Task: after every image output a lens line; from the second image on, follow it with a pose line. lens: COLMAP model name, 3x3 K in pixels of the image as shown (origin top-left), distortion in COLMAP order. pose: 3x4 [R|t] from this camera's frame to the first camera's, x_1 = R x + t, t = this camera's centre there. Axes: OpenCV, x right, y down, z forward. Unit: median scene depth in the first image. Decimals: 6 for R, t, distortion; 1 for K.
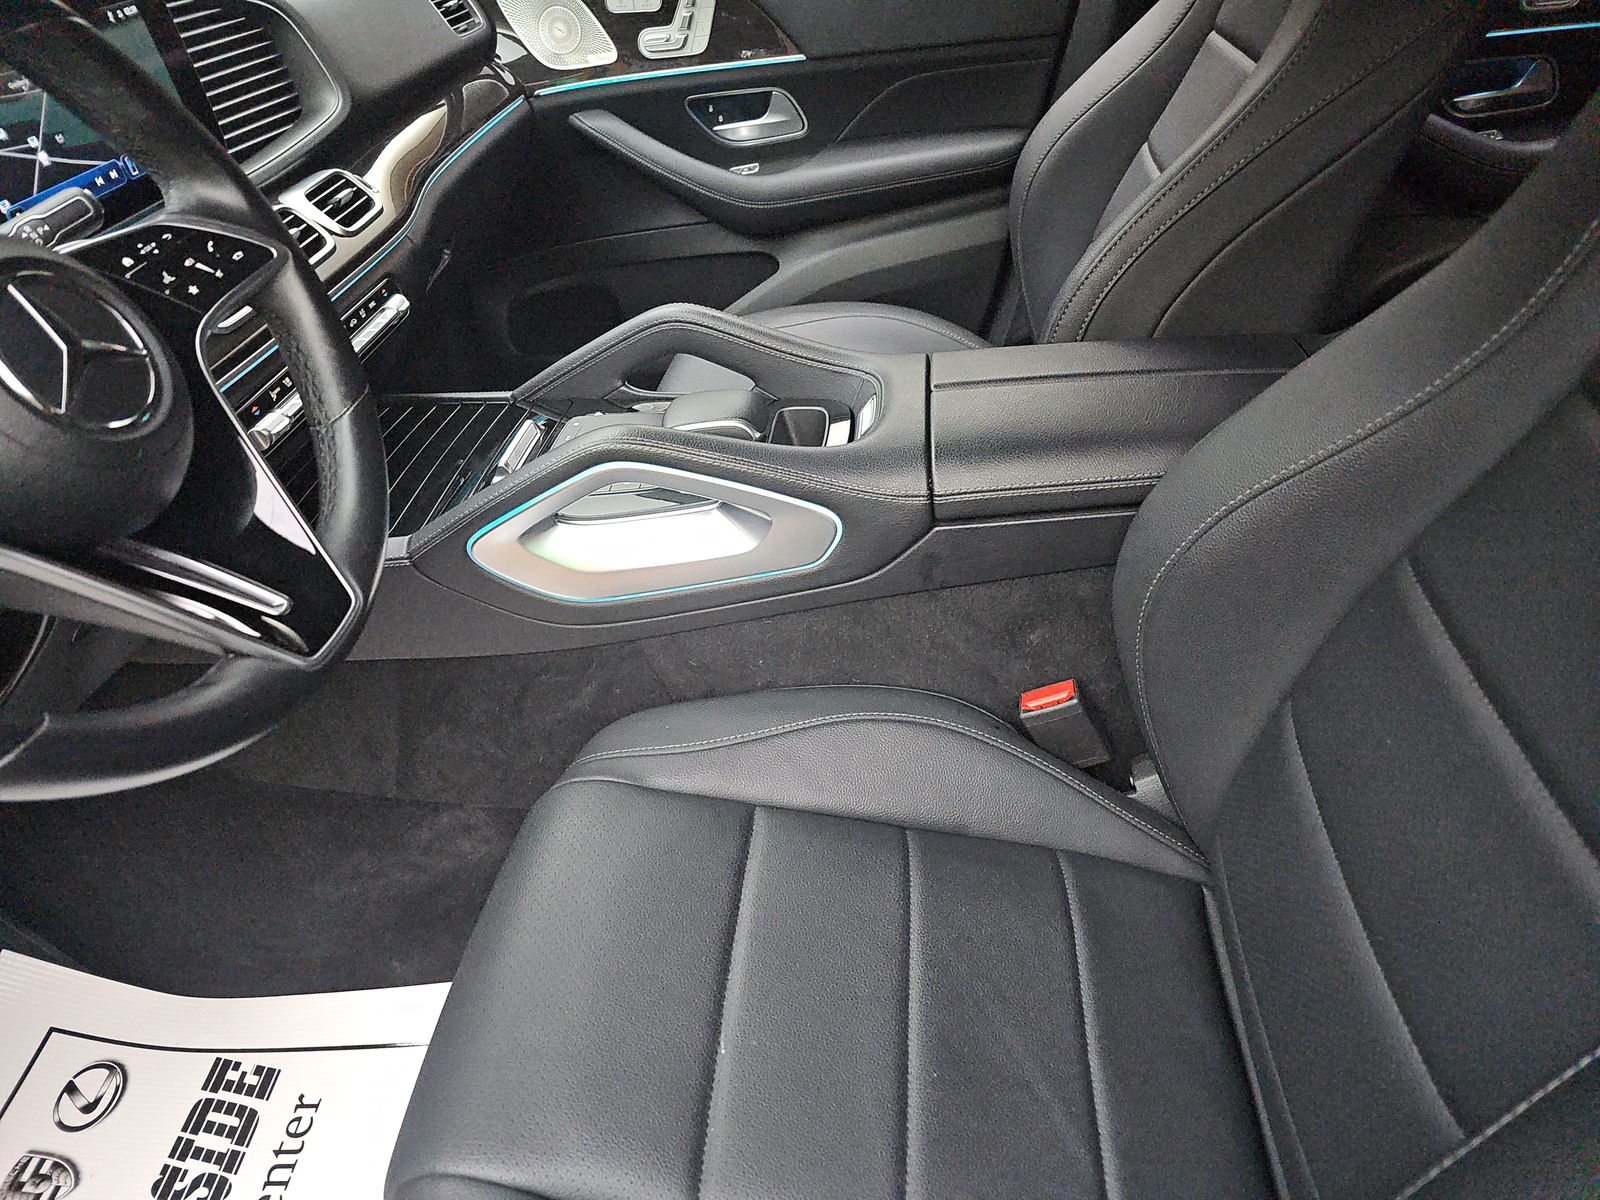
lens RADIAL K [[1042.6, 0, 802.8], [0, 1042.6, 592.8], [0, 0, 1]] dist [0.038522, -0.034908]
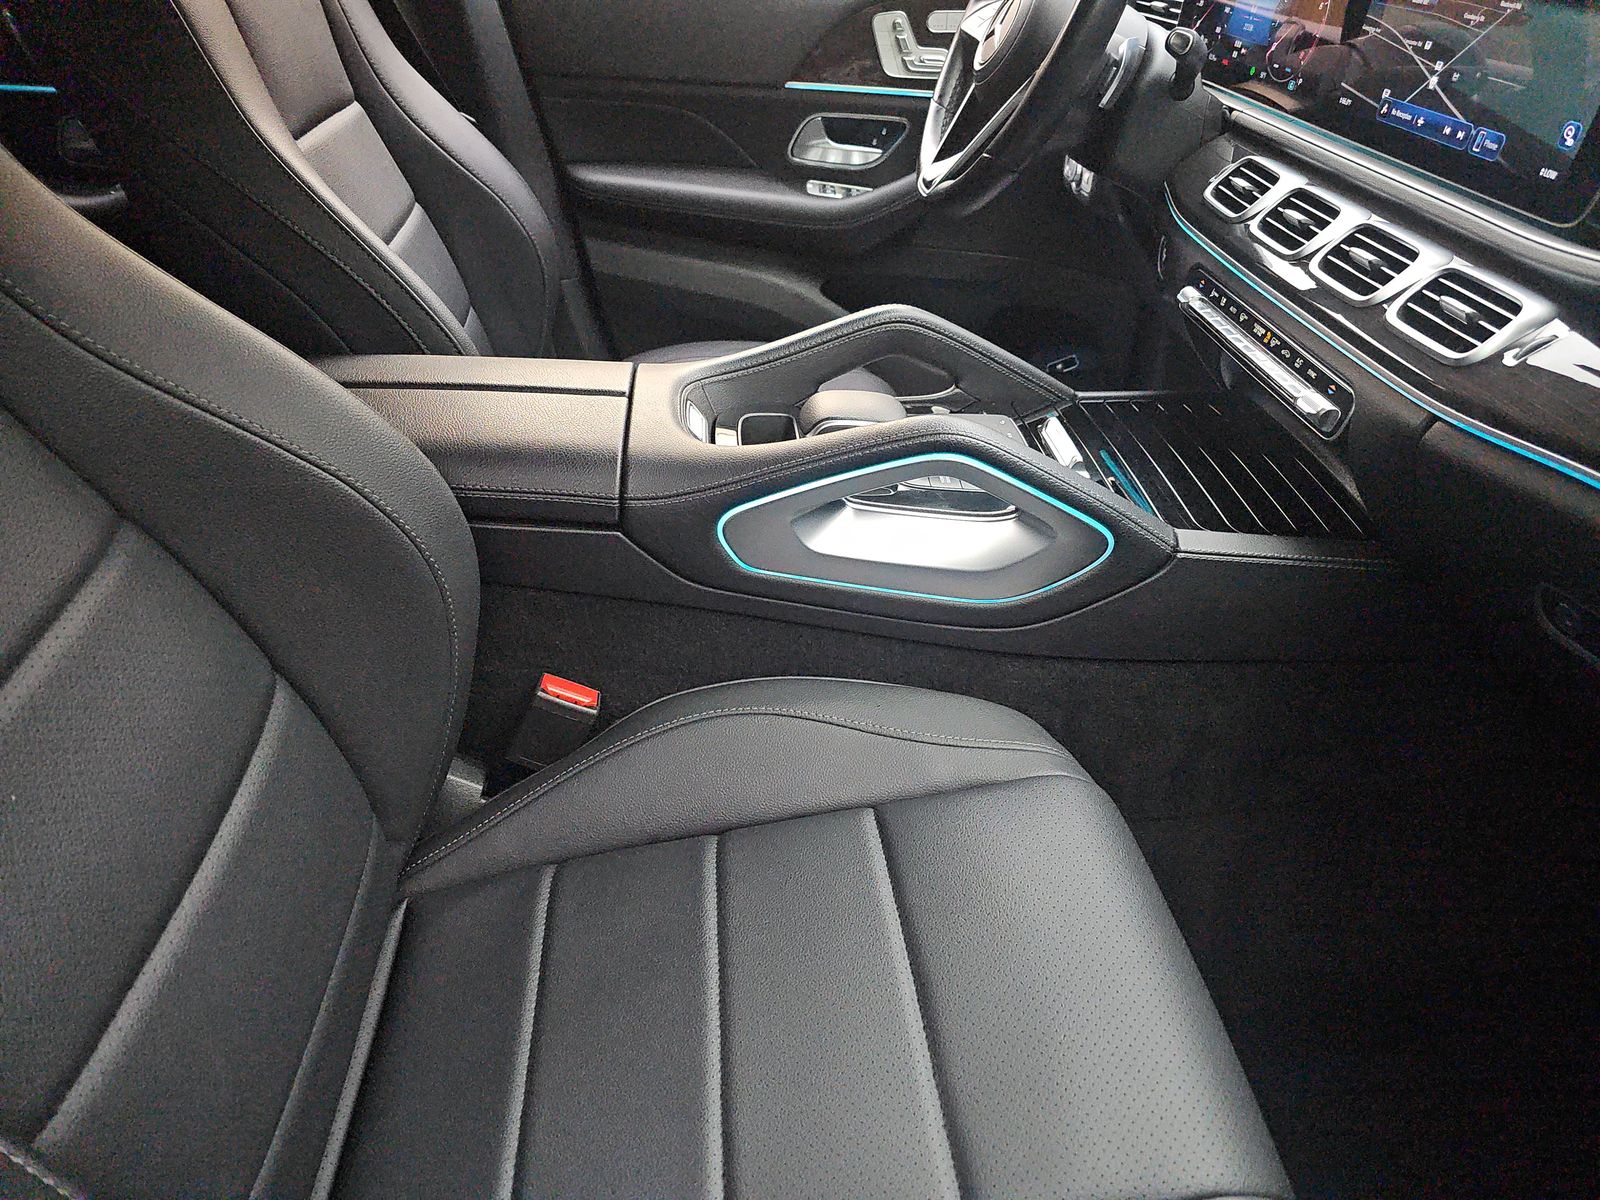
lens RADIAL K [[1042.6, 0, 802.8], [0, 1042.6, 592.8], [0, 0, 1]] dist [0.038522, -0.034908]
pose [[-0.985590, 0.129710, -0.108572, 0.089675], [-0.060774, 0.327464, 0.942907, -1.026241], [0.157858, 0.935918, -0.314862, 1.450215]]
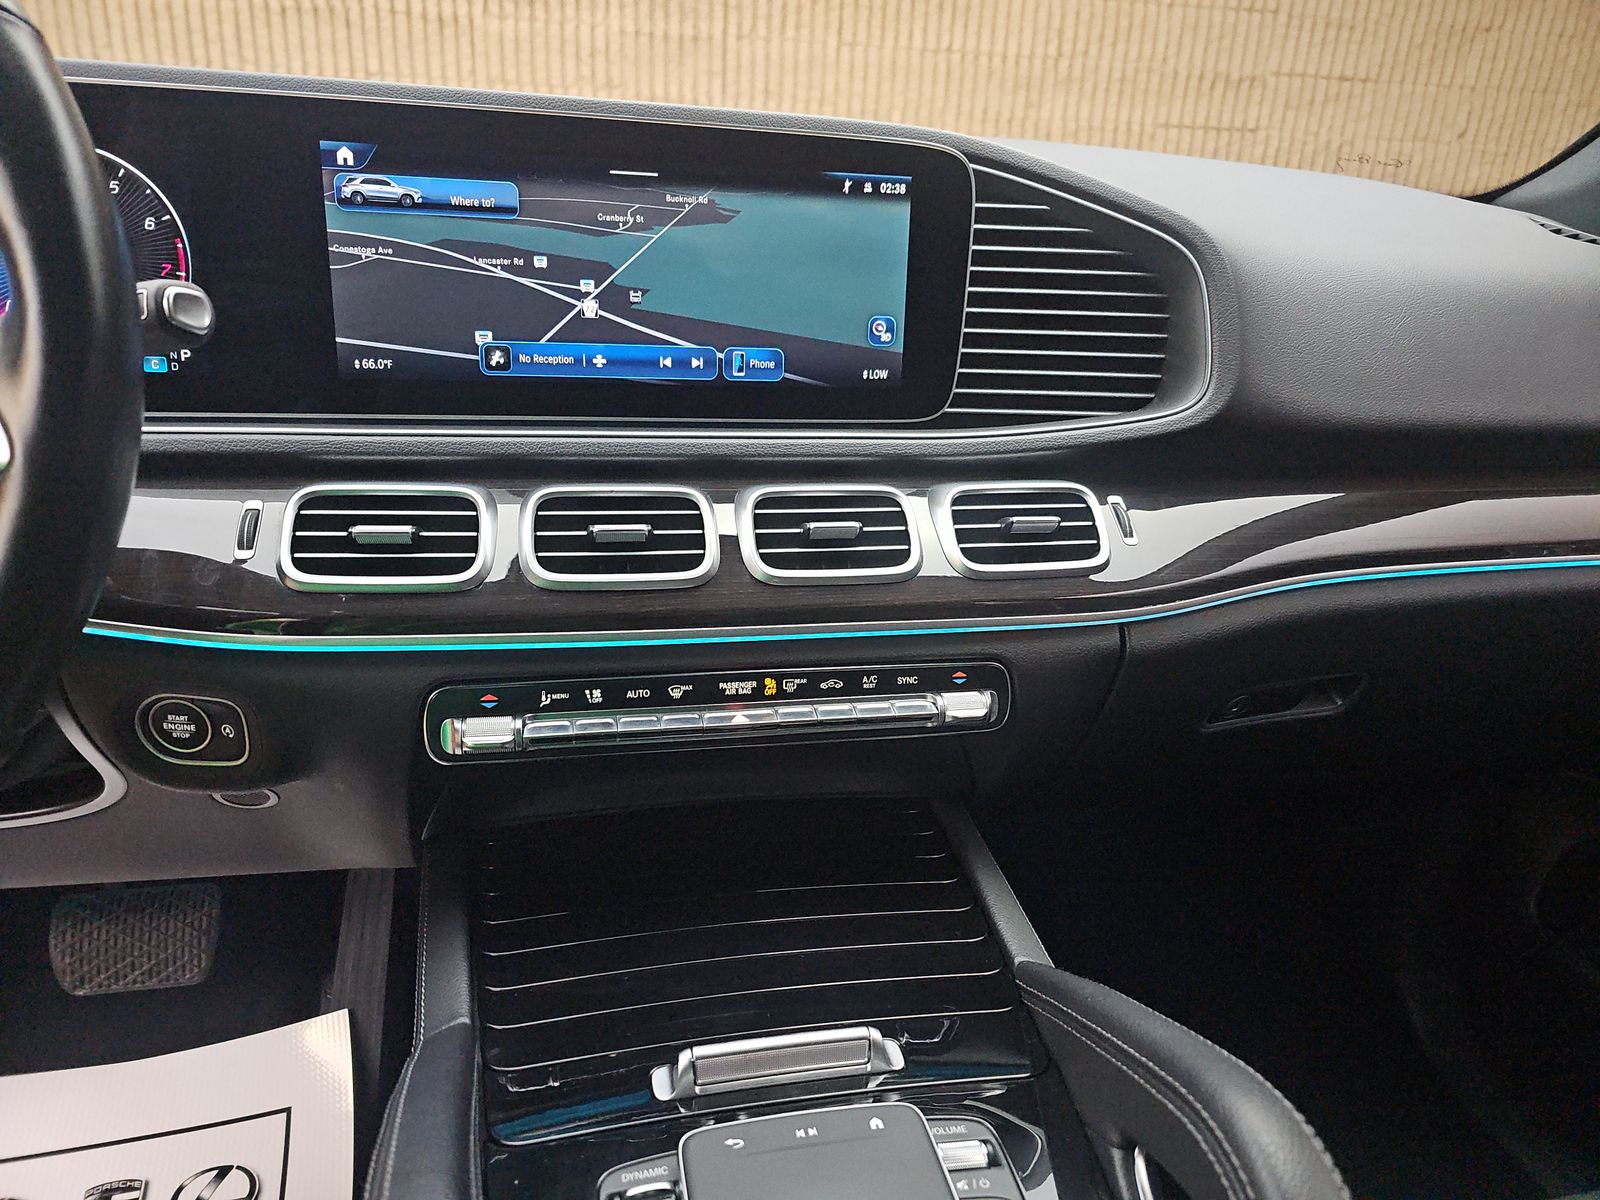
lens RADIAL K [[1042.6, 0, 802.8], [0, 1042.6, 592.8], [0, 0, 1]] dist [0.038522, -0.034908]
pose [[0.293598, 0.399504, -0.868445, 0.050818], [-0.622999, 0.769013, 0.143144, -0.383611], [0.725033, 0.499014, 0.474671, 0.715601]]
